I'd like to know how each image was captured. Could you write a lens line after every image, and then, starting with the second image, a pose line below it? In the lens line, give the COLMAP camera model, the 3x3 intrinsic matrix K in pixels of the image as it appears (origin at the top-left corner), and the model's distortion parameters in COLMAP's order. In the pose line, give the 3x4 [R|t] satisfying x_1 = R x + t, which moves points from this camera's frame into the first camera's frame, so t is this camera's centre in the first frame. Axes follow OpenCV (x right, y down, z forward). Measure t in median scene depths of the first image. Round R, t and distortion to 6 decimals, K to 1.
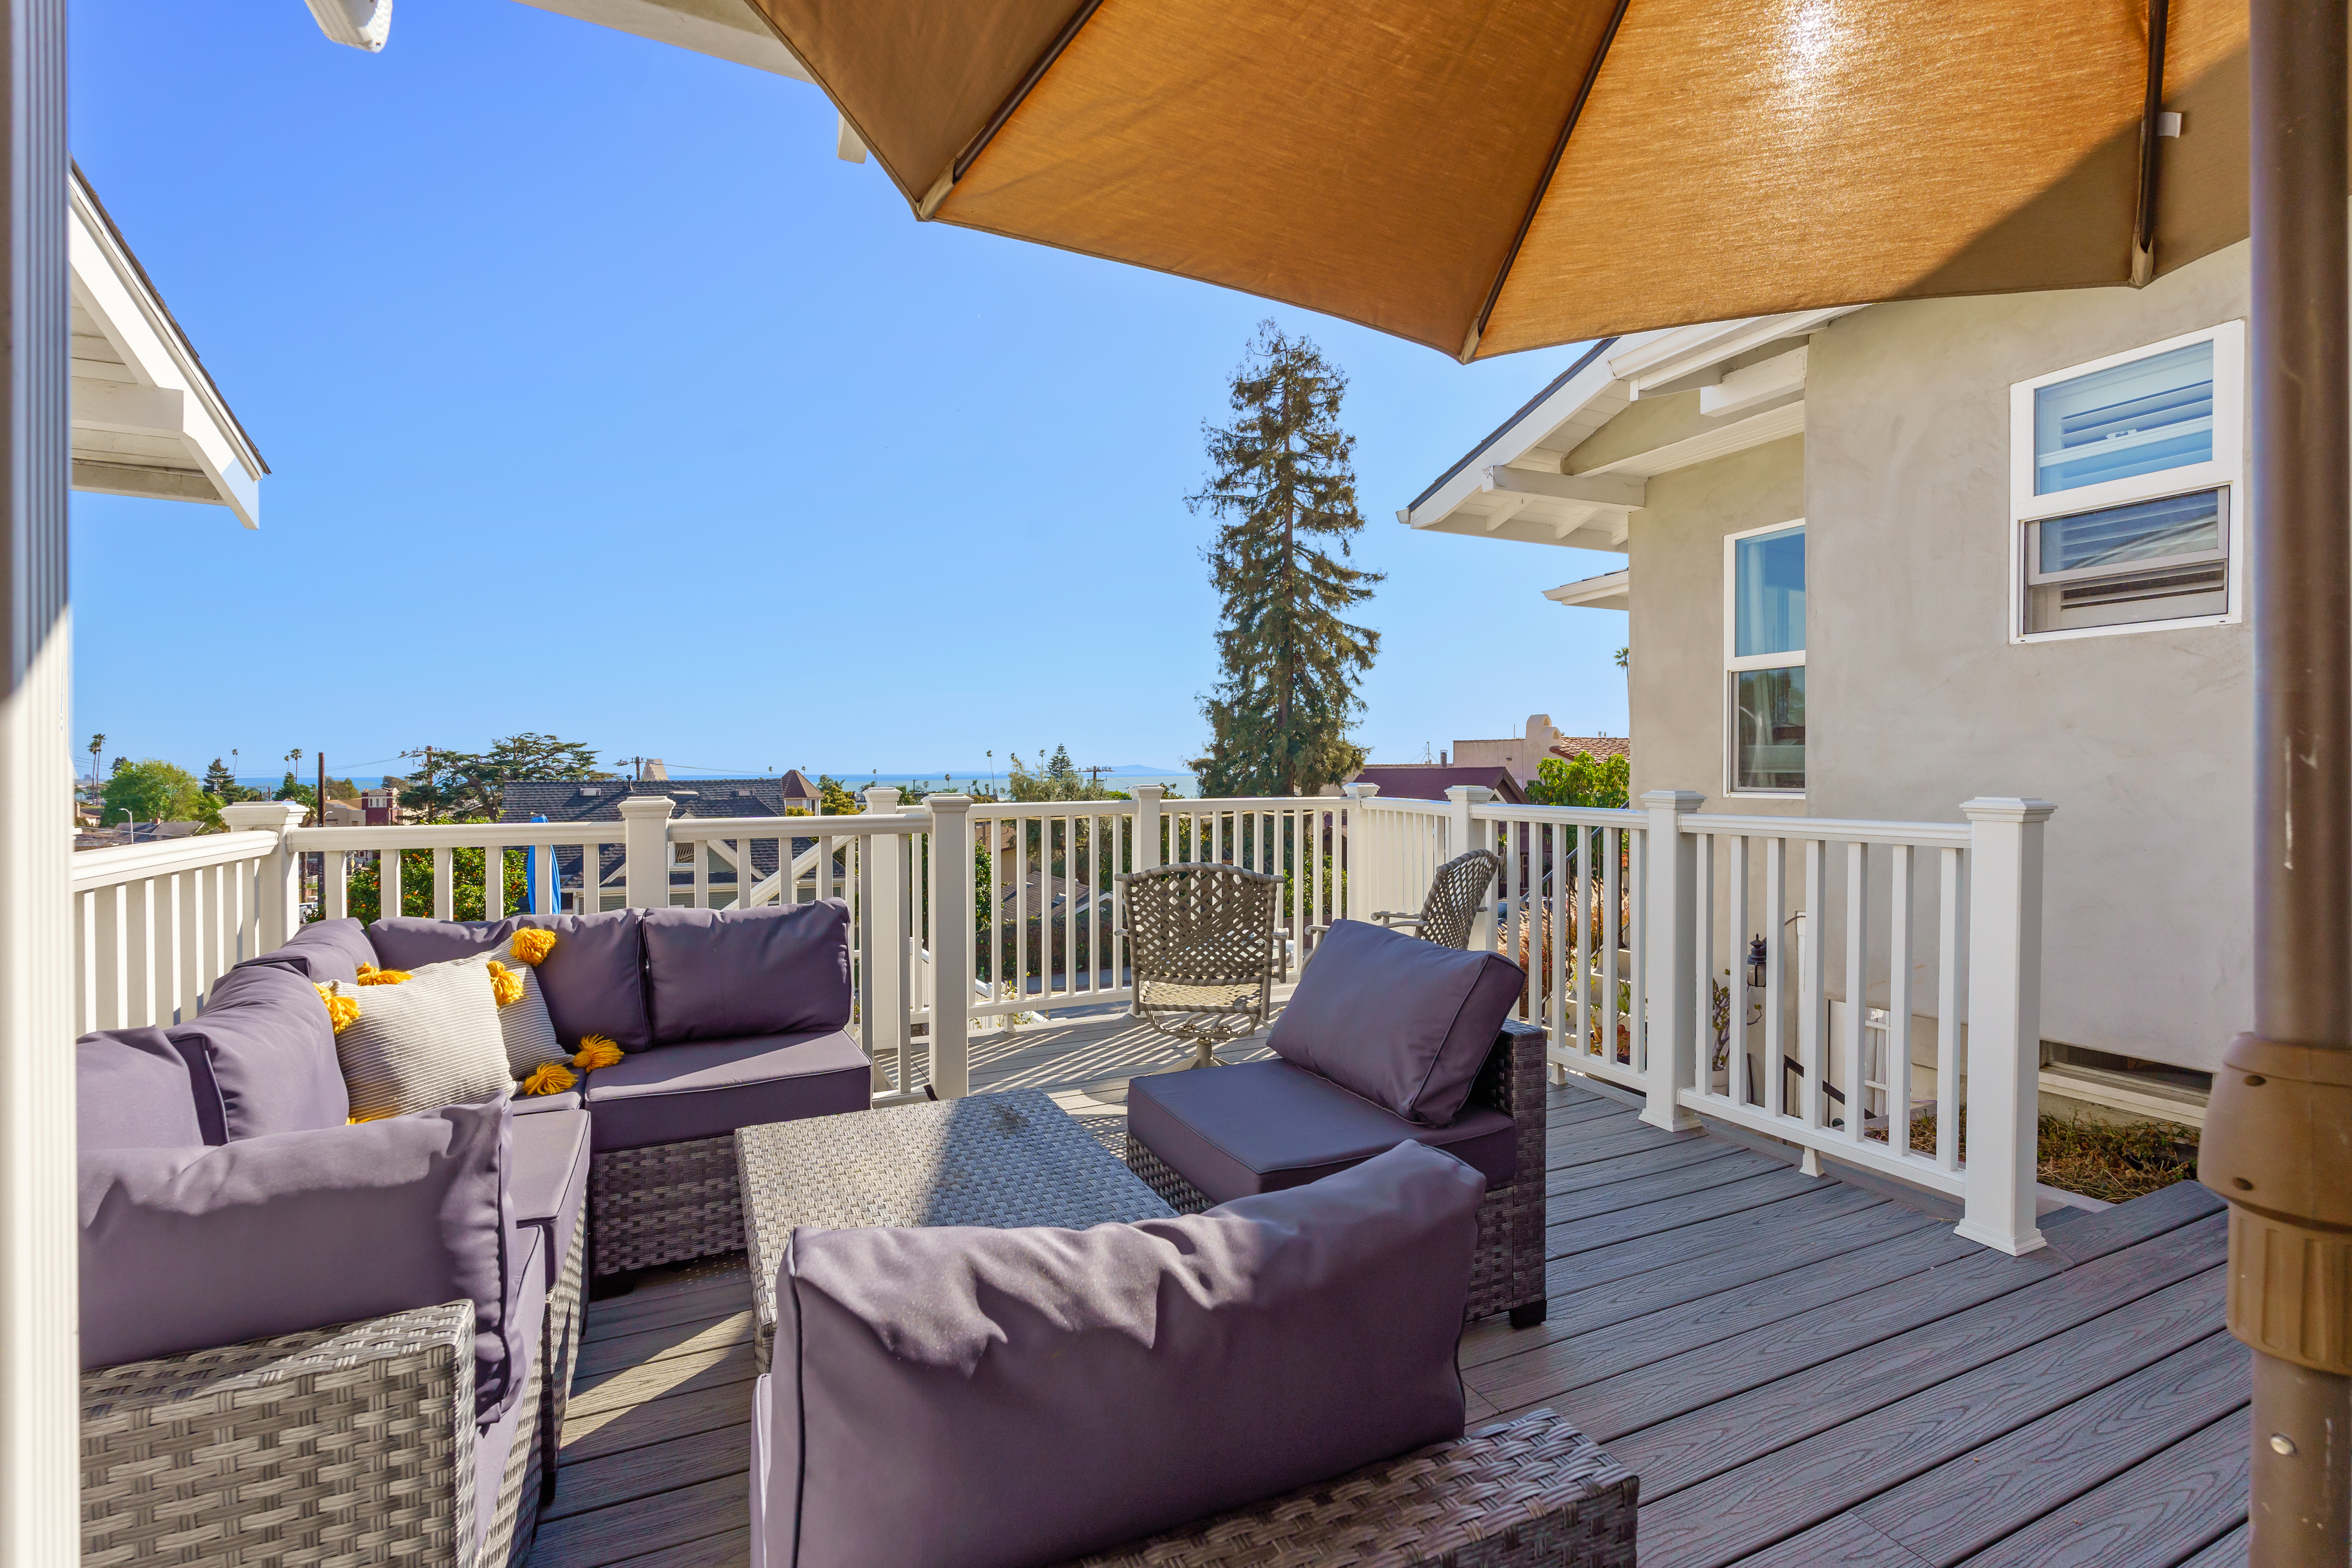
lens RADIAL K [[1035.7, 0, 1176.0], [0, 1035.7, 784.0], [0, 0, 1]] dist [-0.001310, -0.000100]
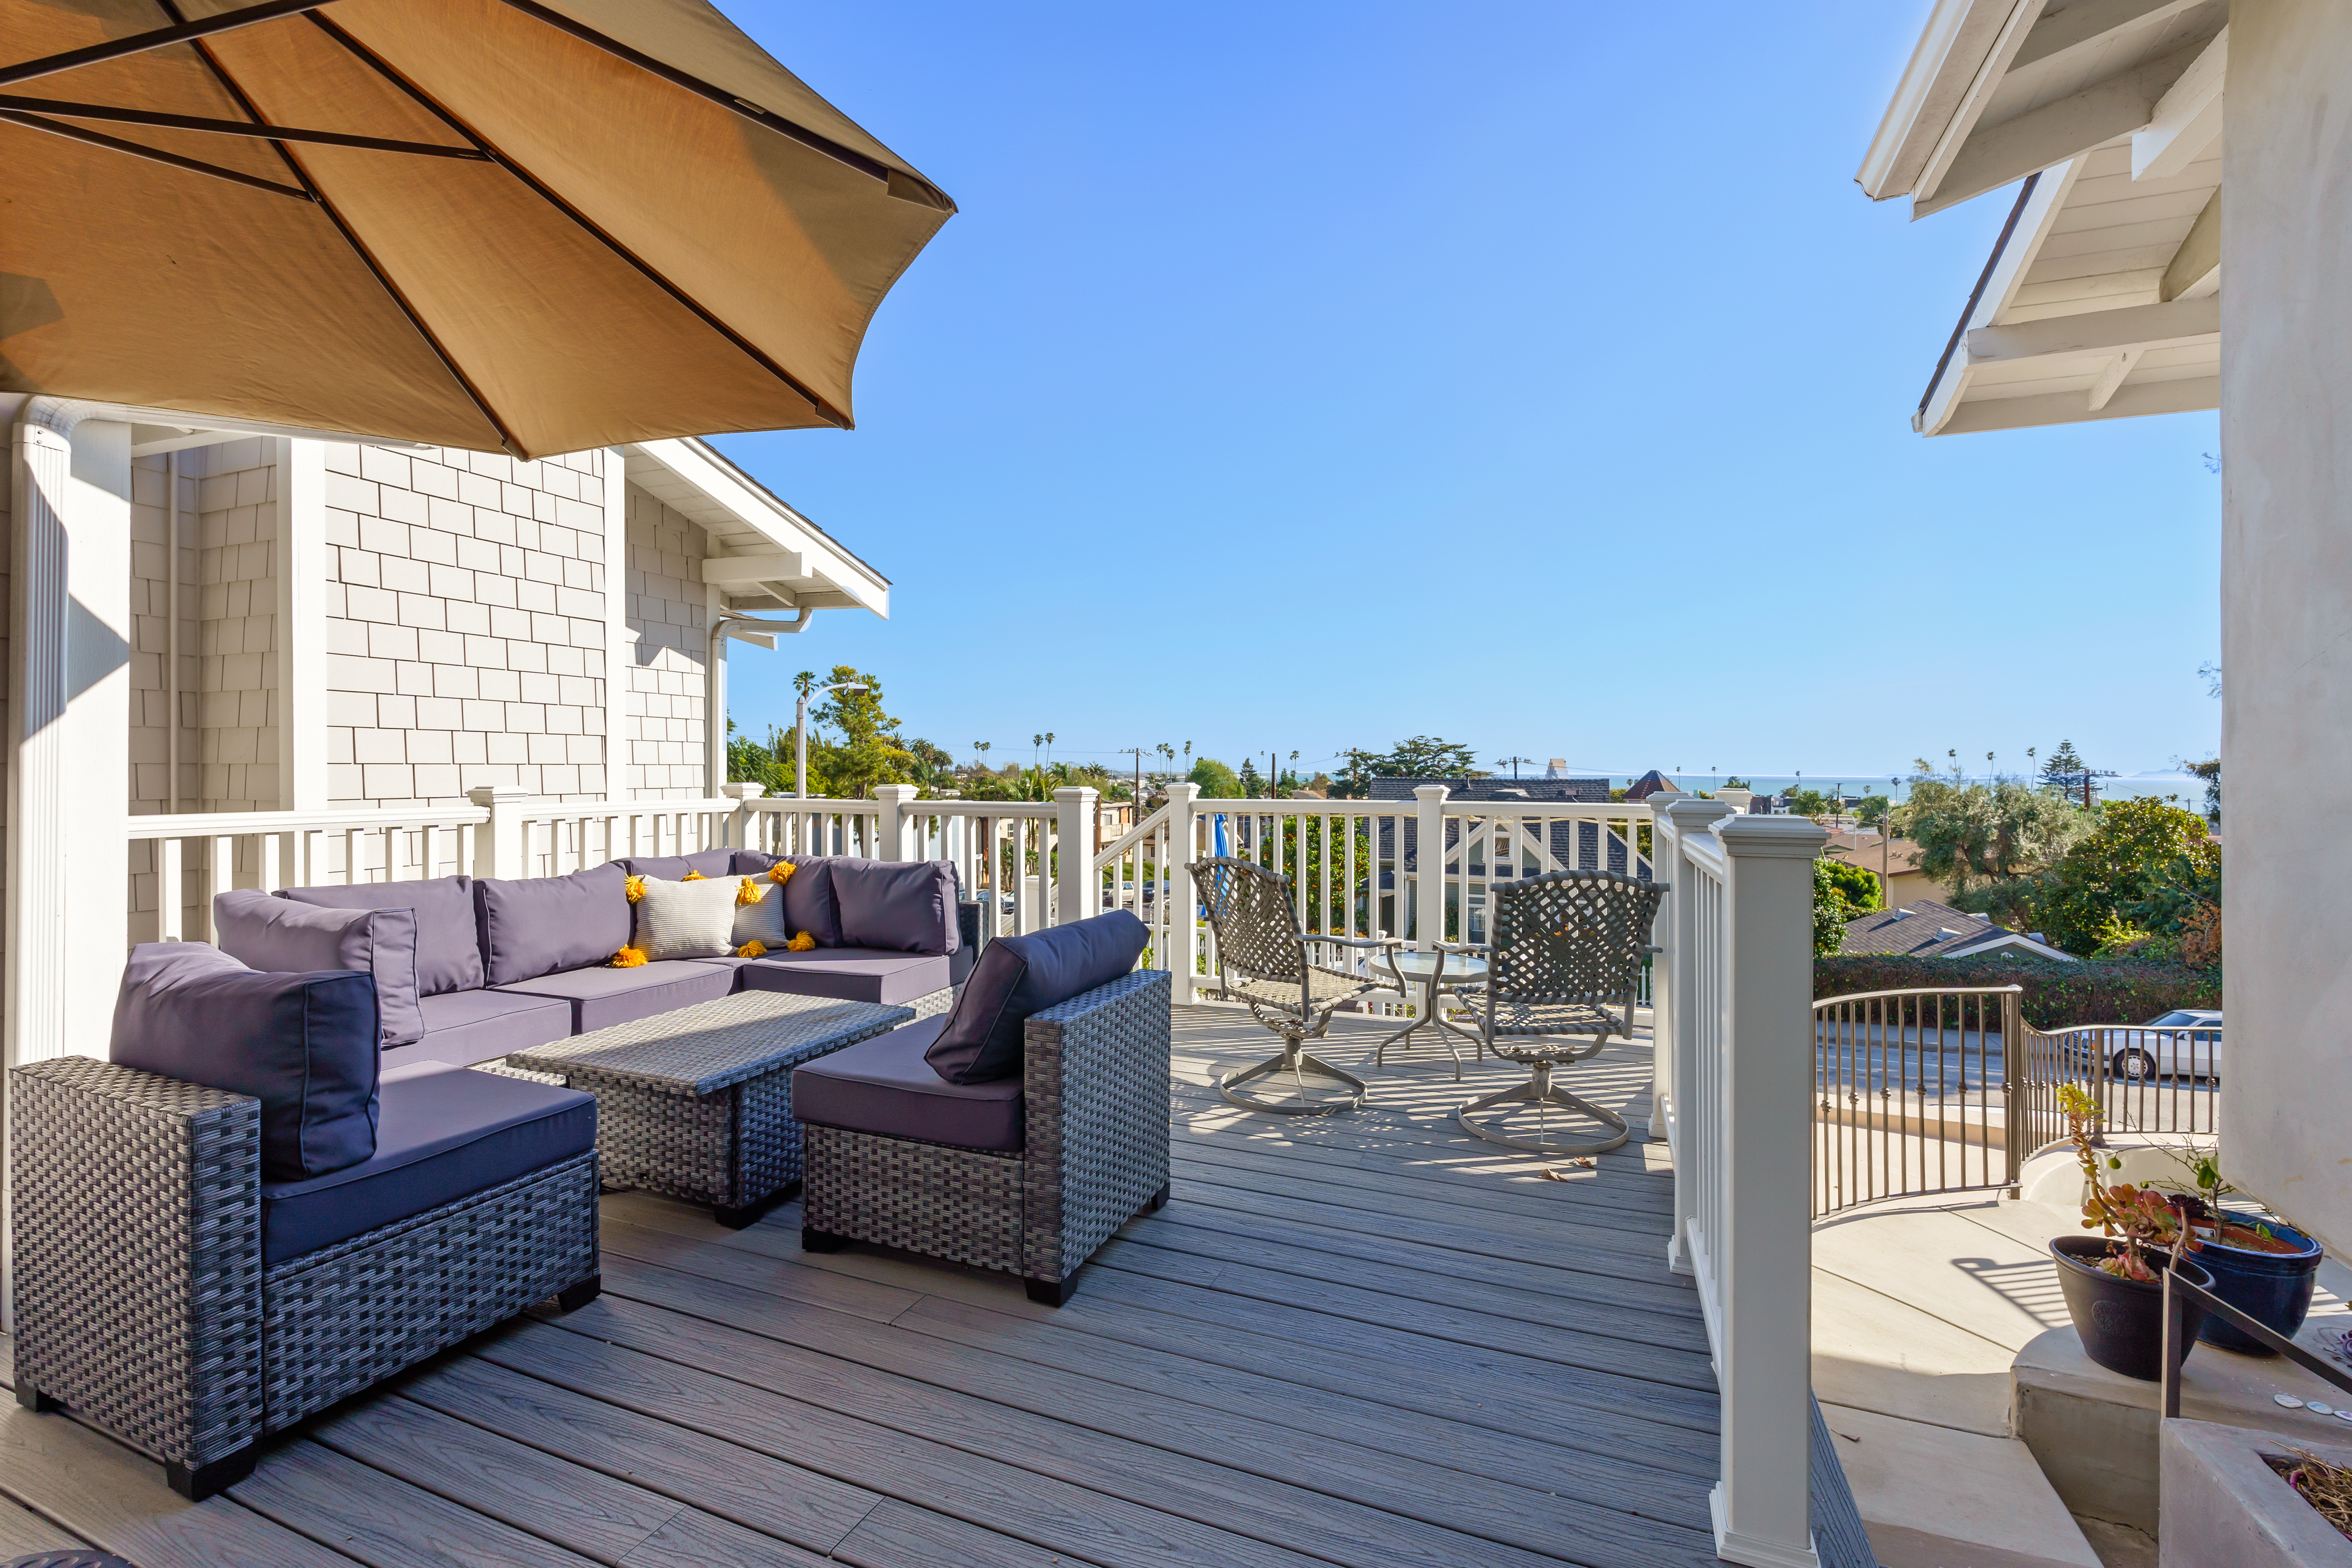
lens RADIAL K [[1036.7, 0, 1176.0], [0, 1036.7, 784.0], [0, 0, 1]] dist [0.020149, 0.000121]
pose [[0.683437, 0.019661, -0.729745, 0.642170], [-0.019673, 0.999770, 0.008511, -0.006902], [0.729744, 0.008540, 0.683667, 0.202694]]
